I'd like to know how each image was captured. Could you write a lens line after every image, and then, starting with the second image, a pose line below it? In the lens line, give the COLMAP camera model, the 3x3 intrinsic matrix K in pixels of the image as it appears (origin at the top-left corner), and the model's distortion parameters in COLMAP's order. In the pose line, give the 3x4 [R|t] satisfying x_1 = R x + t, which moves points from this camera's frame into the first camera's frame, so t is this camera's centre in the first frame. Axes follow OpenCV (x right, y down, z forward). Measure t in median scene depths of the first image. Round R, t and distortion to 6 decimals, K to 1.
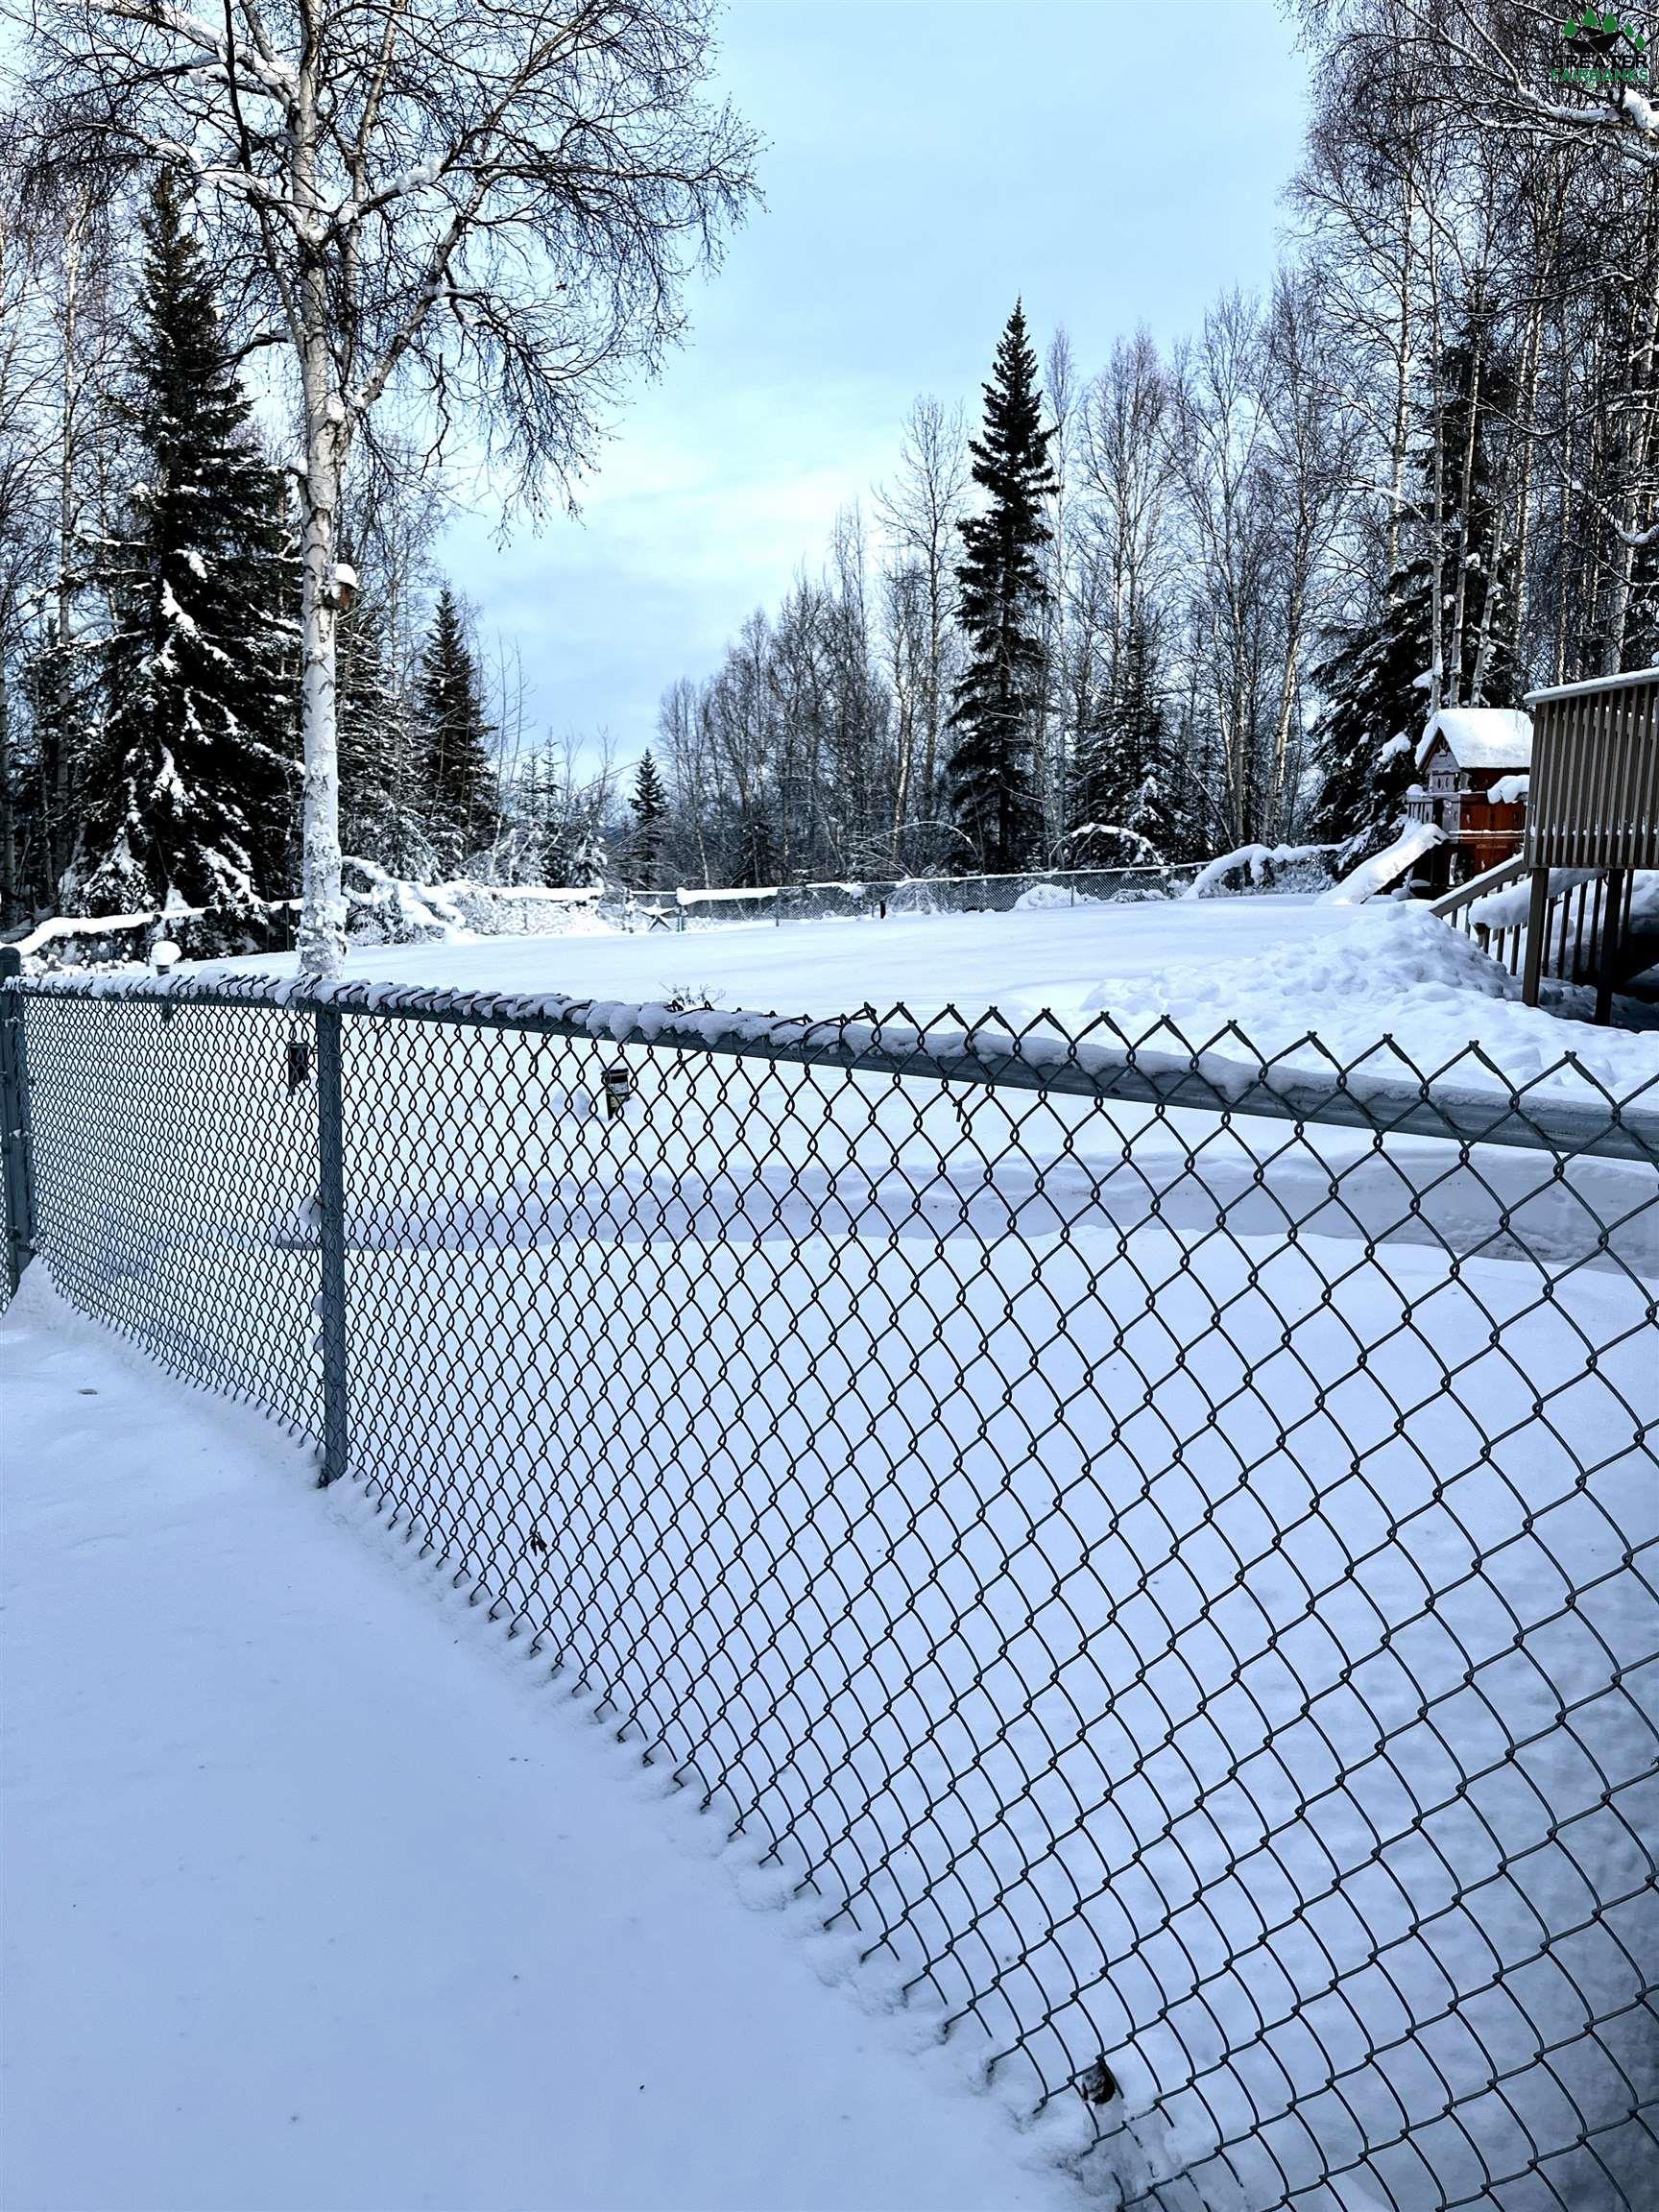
lens RADIAL K [[1666.9, 0, 829.5], [0, 1666.9, 1106.0], [0, 0, 1]] dist [0.061778, -0.044316]
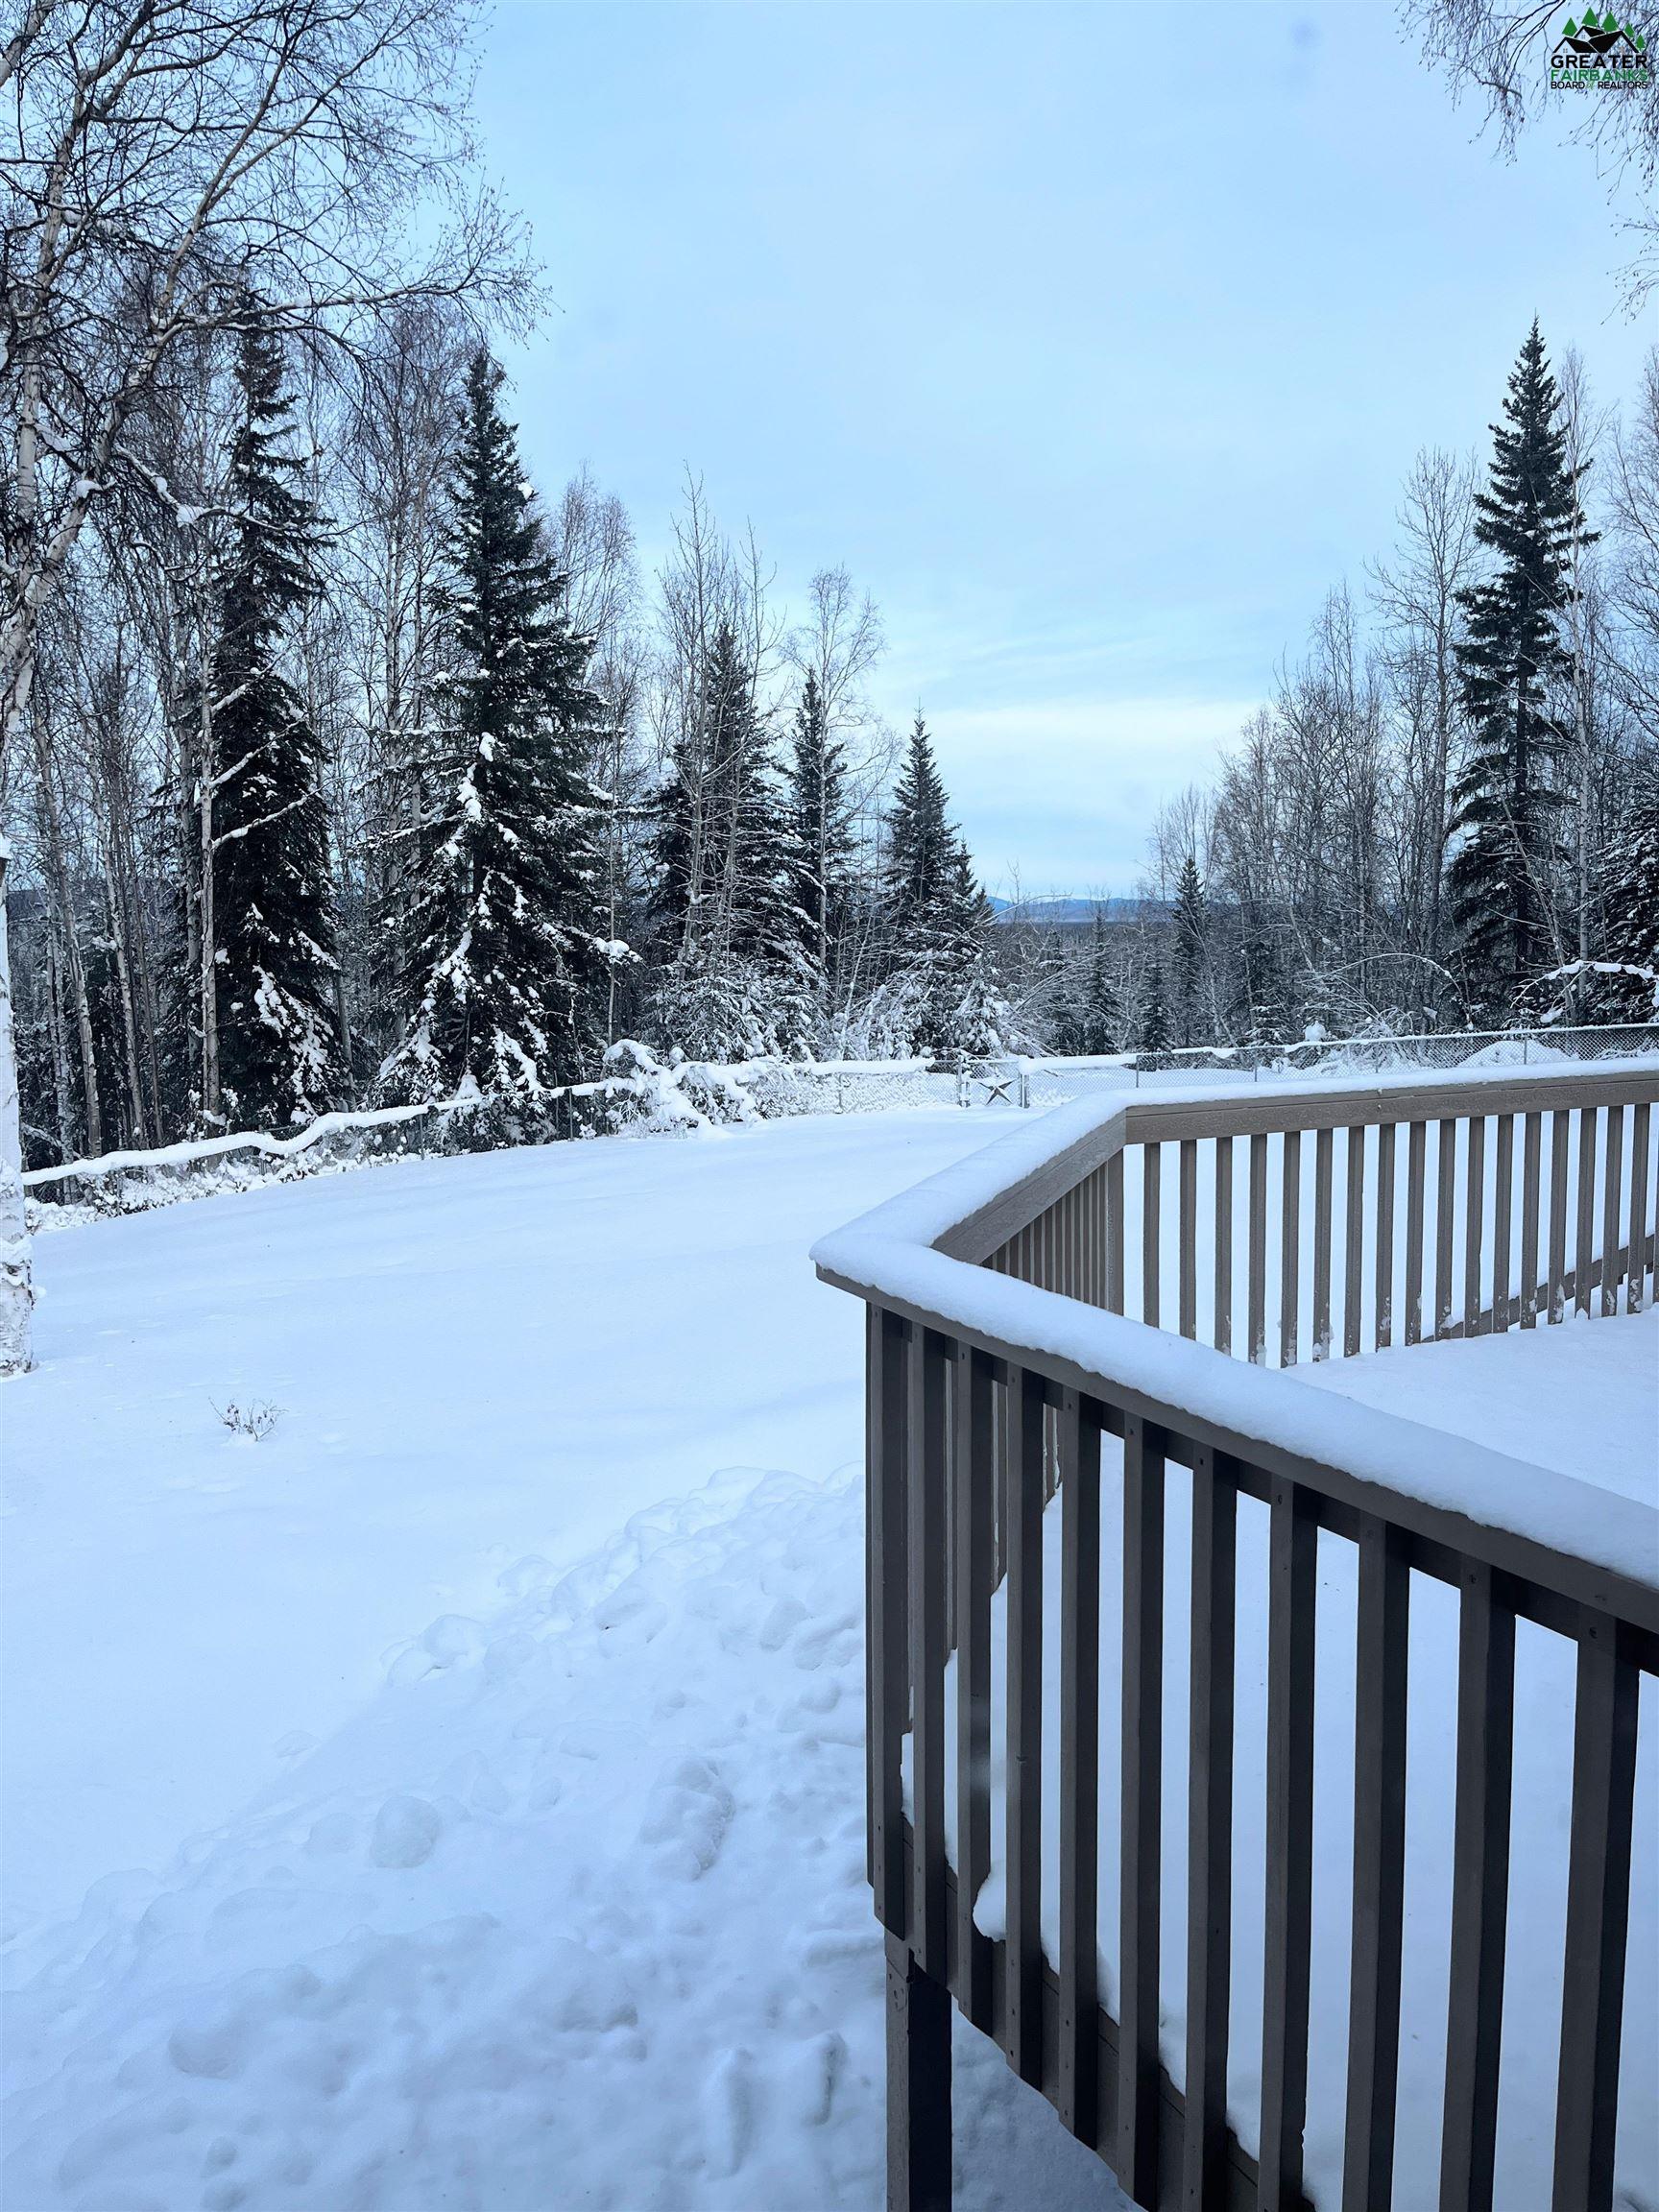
lens RADIAL K [[1666.9, 0, 829.5], [0, 1666.9, 1106.0], [0, 0, 1]] dist [0.061778, -0.044316]
pose [[0.922070, 0.008490, -0.386929, 0.117037], [-0.027404, 0.998682, -0.043393, -0.048561], [0.386051, 0.050615, 0.921088, 0.121927]]
